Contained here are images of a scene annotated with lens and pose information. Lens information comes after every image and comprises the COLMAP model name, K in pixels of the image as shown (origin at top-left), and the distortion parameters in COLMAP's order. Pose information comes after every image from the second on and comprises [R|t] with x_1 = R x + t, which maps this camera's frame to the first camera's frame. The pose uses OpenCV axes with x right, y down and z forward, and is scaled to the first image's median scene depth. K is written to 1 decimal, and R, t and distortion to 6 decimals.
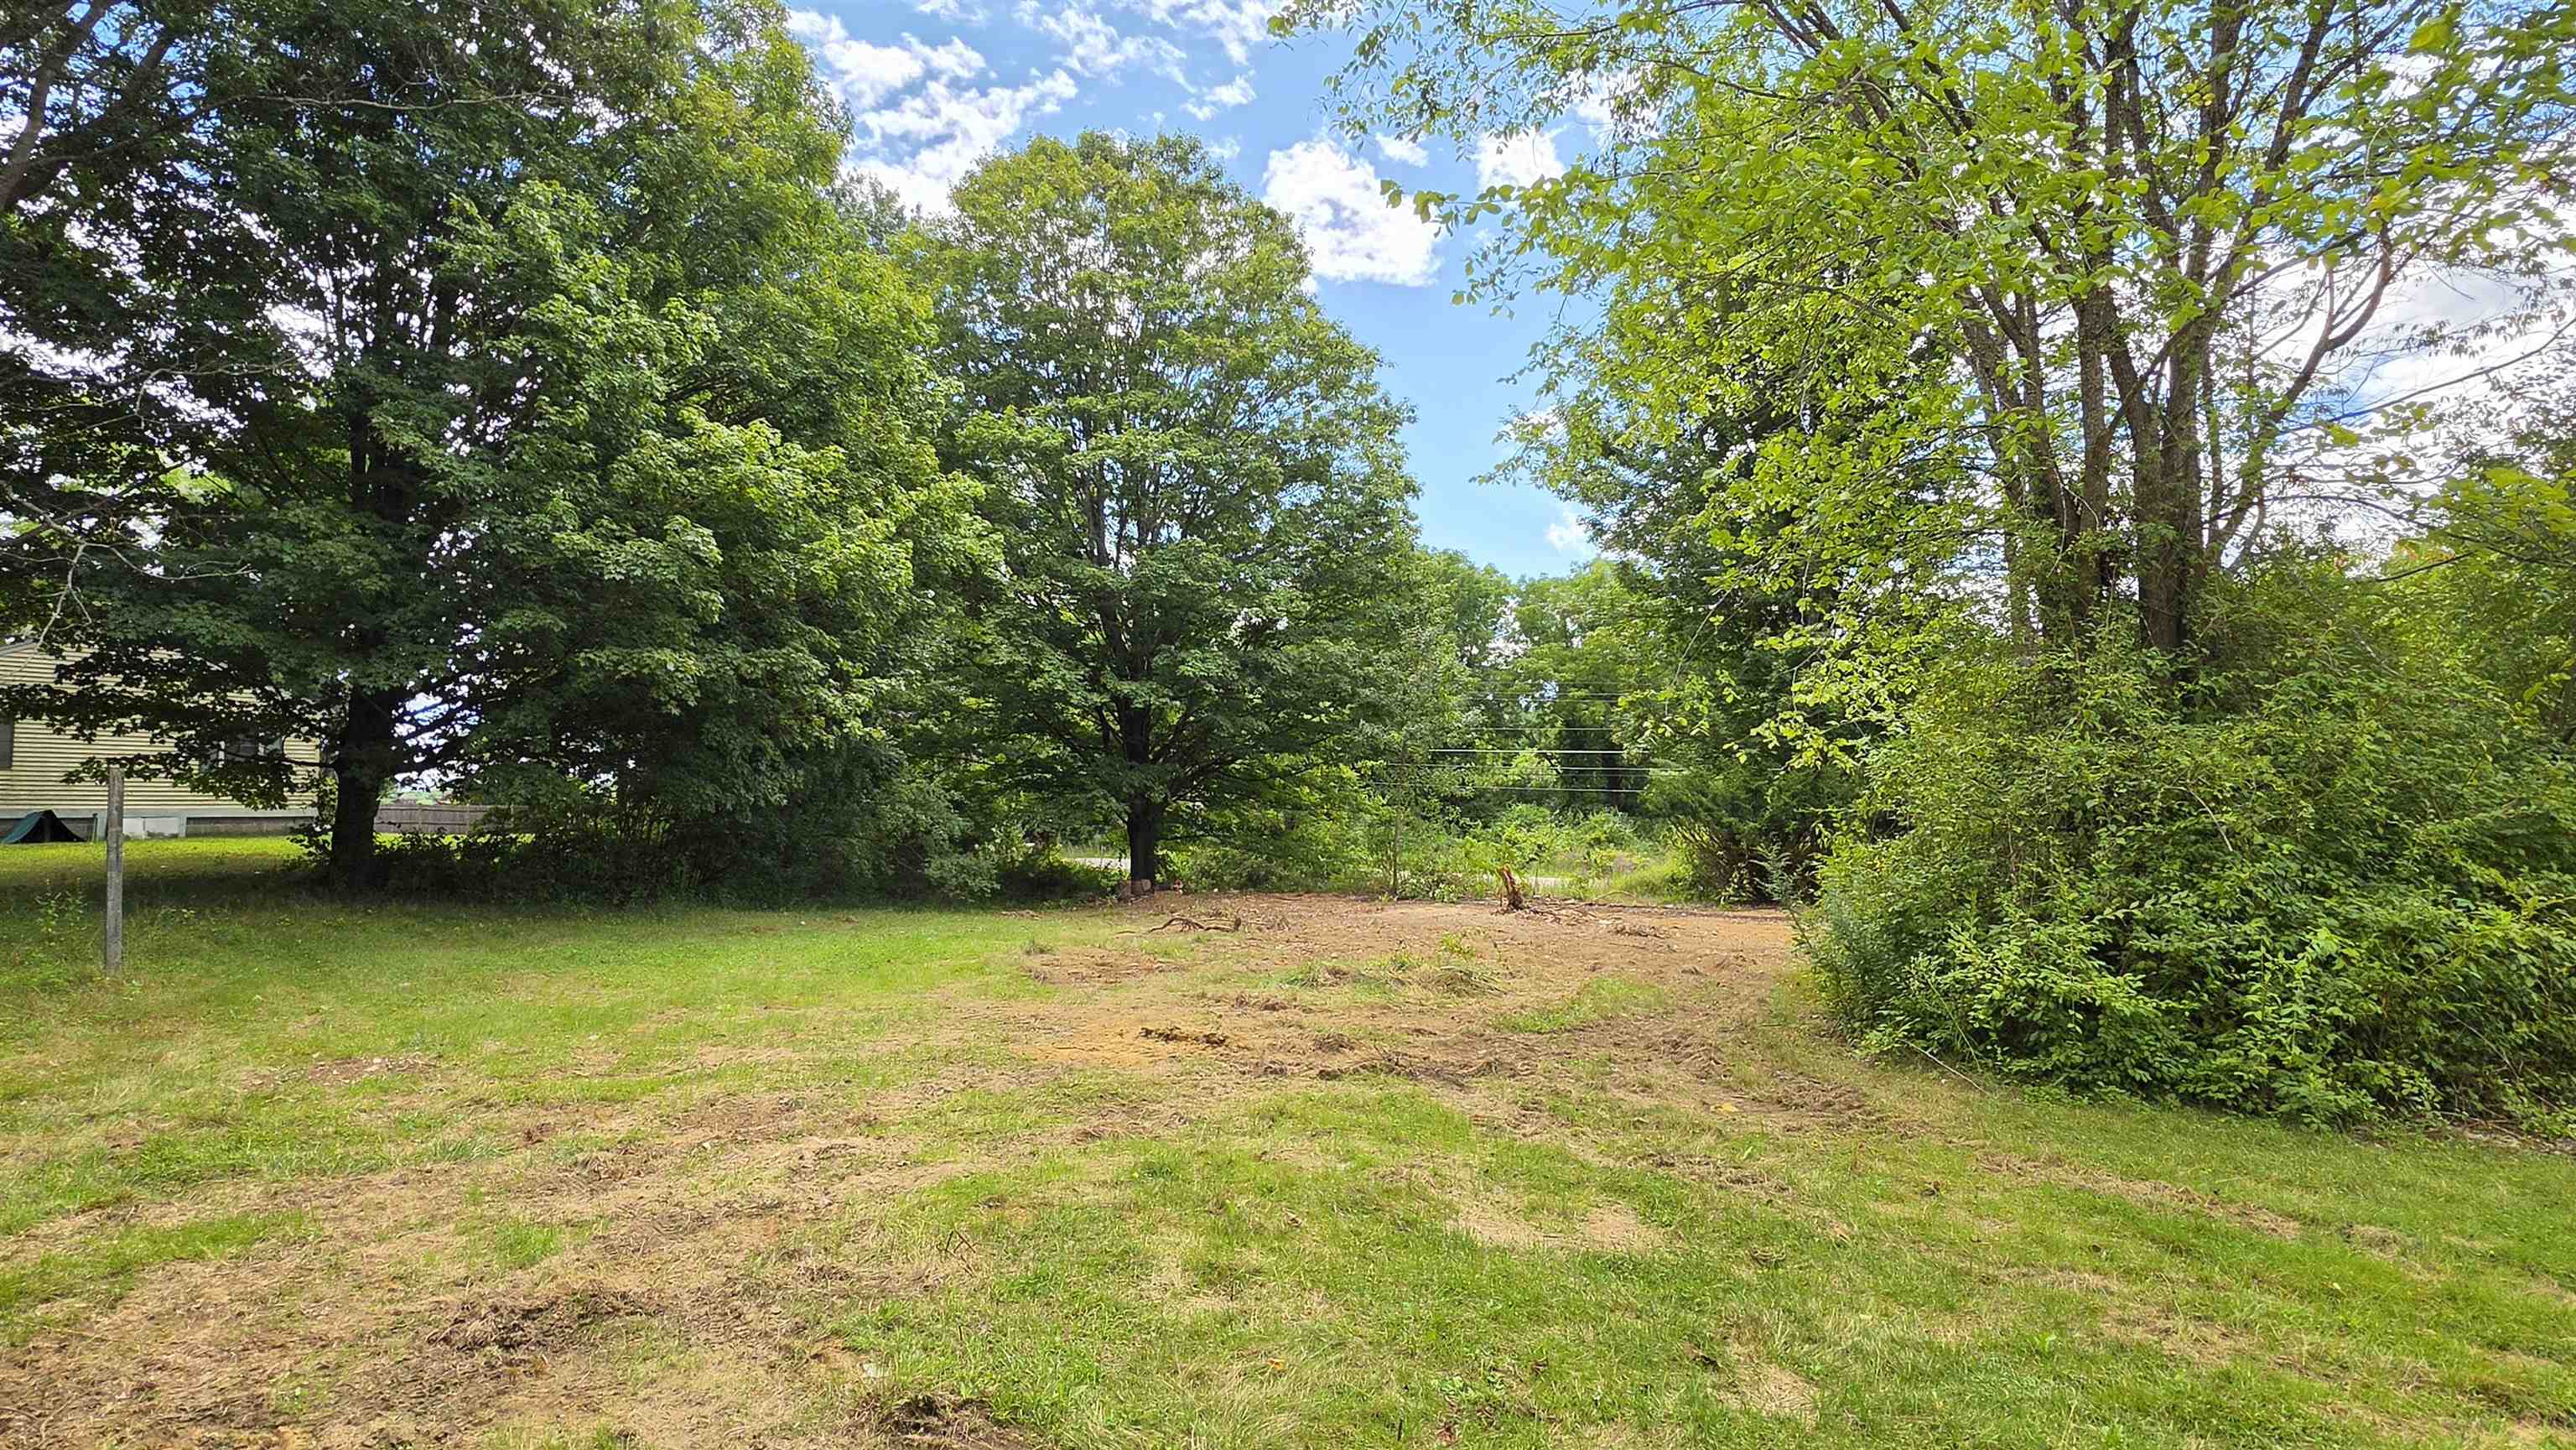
lens RADIAL K [[1320.9, 0, 1282.9], [0, 1320.9, 712.0], [0, 0, 1]] dist [-0.000366, 0.000038]
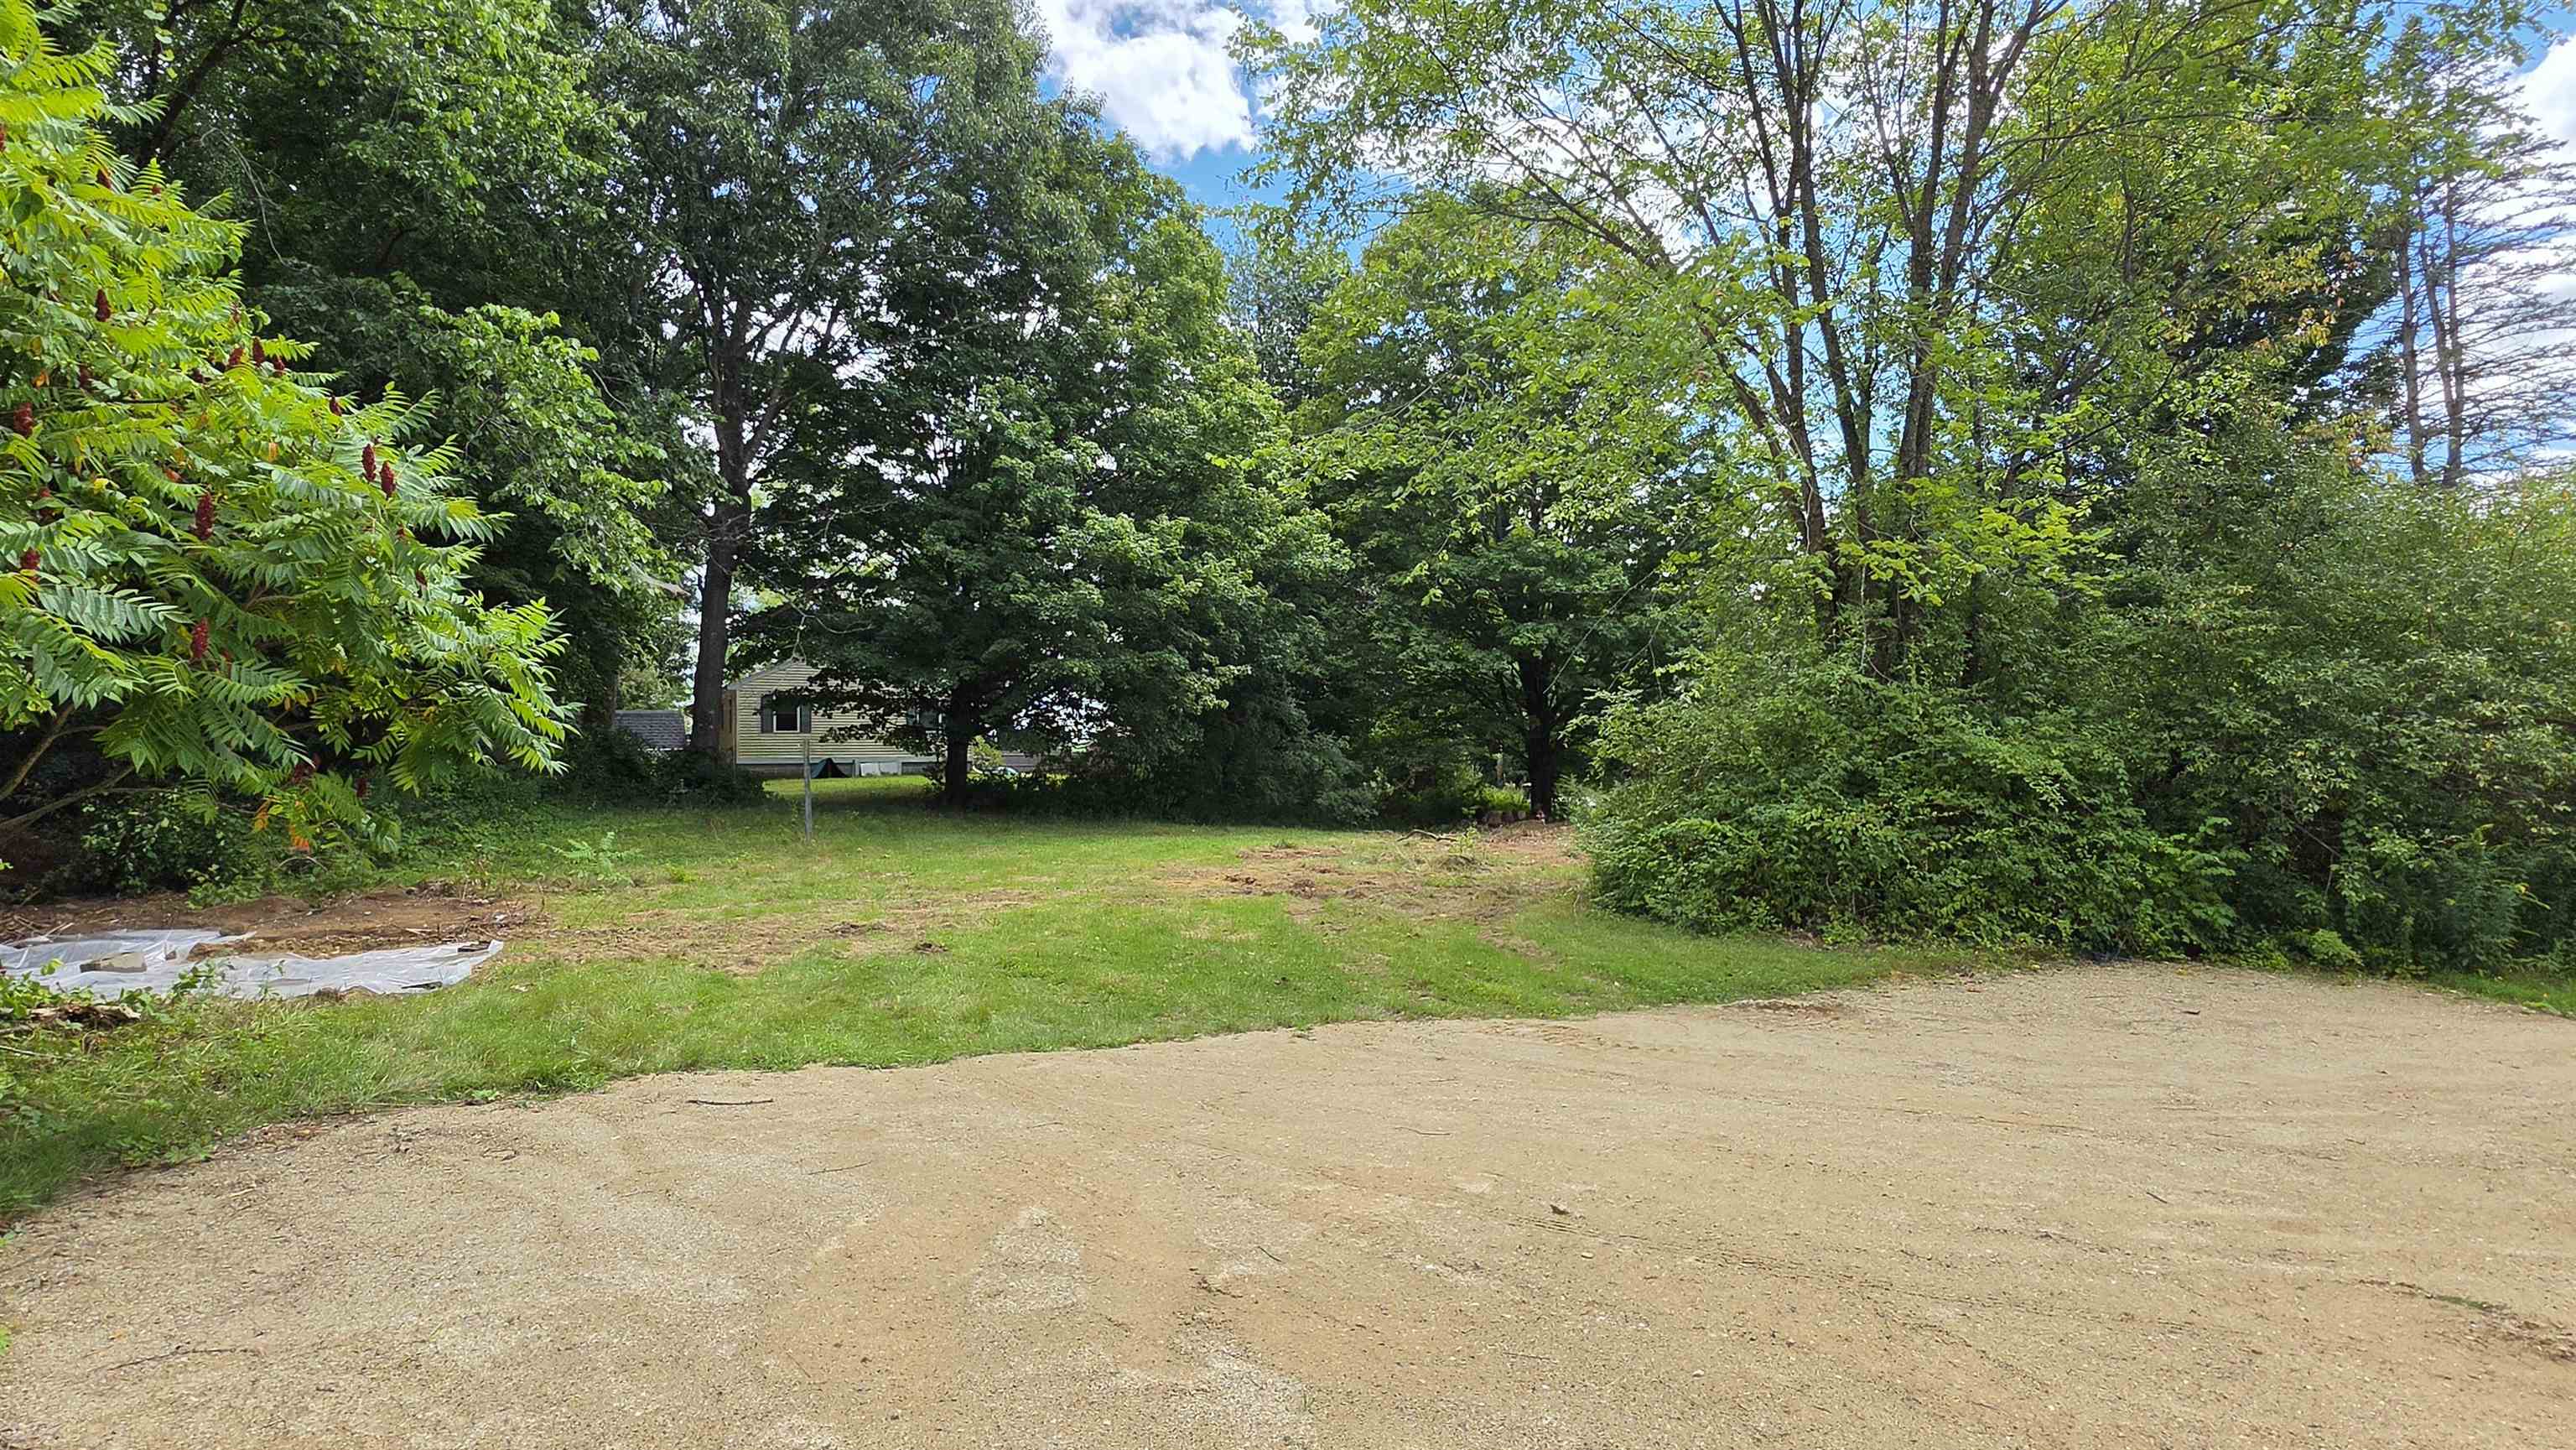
lens RADIAL K [[1320.9, 0, 1292.6], [0, 1320.9, 736.4], [0, 0, 1]] dist [-0.000366, 0.000038]
pose [[0.904773, -0.012139, -0.425722, 0.360304], [0.038720, 0.997799, 0.053838, -0.022540], [0.424131, -0.065195, 0.903251, -0.285715]]
